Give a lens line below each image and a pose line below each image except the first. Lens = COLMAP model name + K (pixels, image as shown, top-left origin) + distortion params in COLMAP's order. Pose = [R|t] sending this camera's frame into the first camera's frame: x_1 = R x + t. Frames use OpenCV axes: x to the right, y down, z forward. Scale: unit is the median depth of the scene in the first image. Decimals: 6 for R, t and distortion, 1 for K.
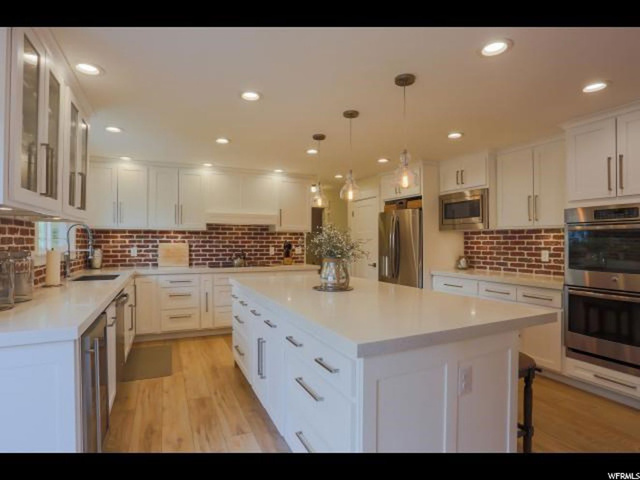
lens RADIAL K [[337.1, 0, 316.8], [0, 337.1, 241.9], [0, 0, 1]] dist [-0.075963, 0.039372]
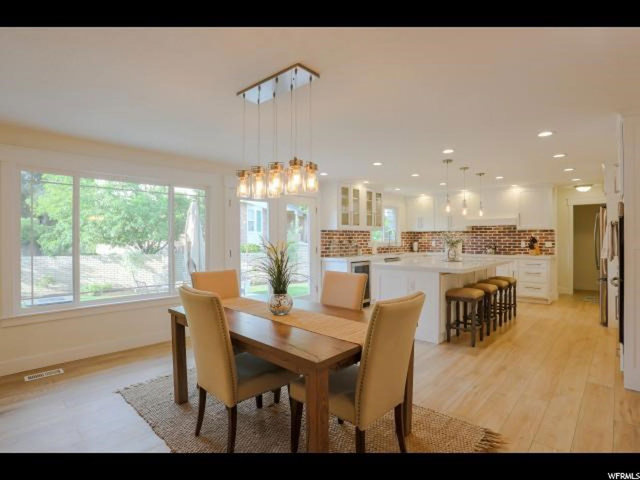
lens RADIAL K [[328.7, 0, 312.8], [0, 328.7, 239.9], [0, 0, 1]] dist [-0.071354, 0.034642]
pose [[0.359734, -0.000087, -0.933055, 0.905534], [0.004496, 0.999989, 0.001640, 0.004374], [0.933044, -0.004785, 0.359730, -0.268746]]
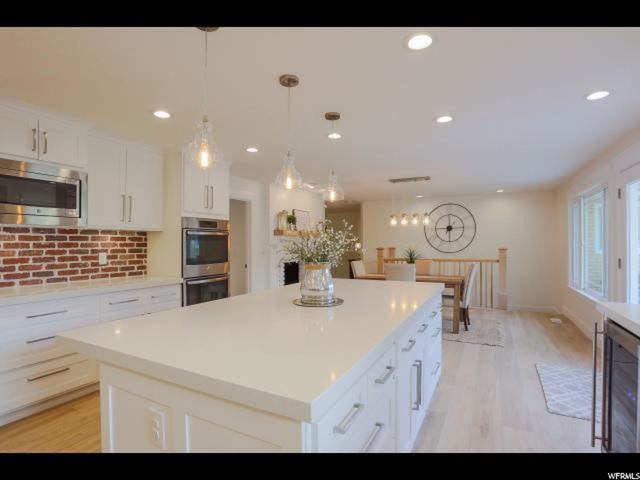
lens RADIAL K [[337.1, 0, 316.8], [0, 337.1, 241.9], [0, 0, 1]] dist [-0.075963, 0.039372]
pose [[-0.610666, 0.000700, 0.791888, -0.342561], [-0.000708, 0.999999, -0.001430, -0.003192], [-0.791888, -0.001434, -0.610664, 0.878533]]
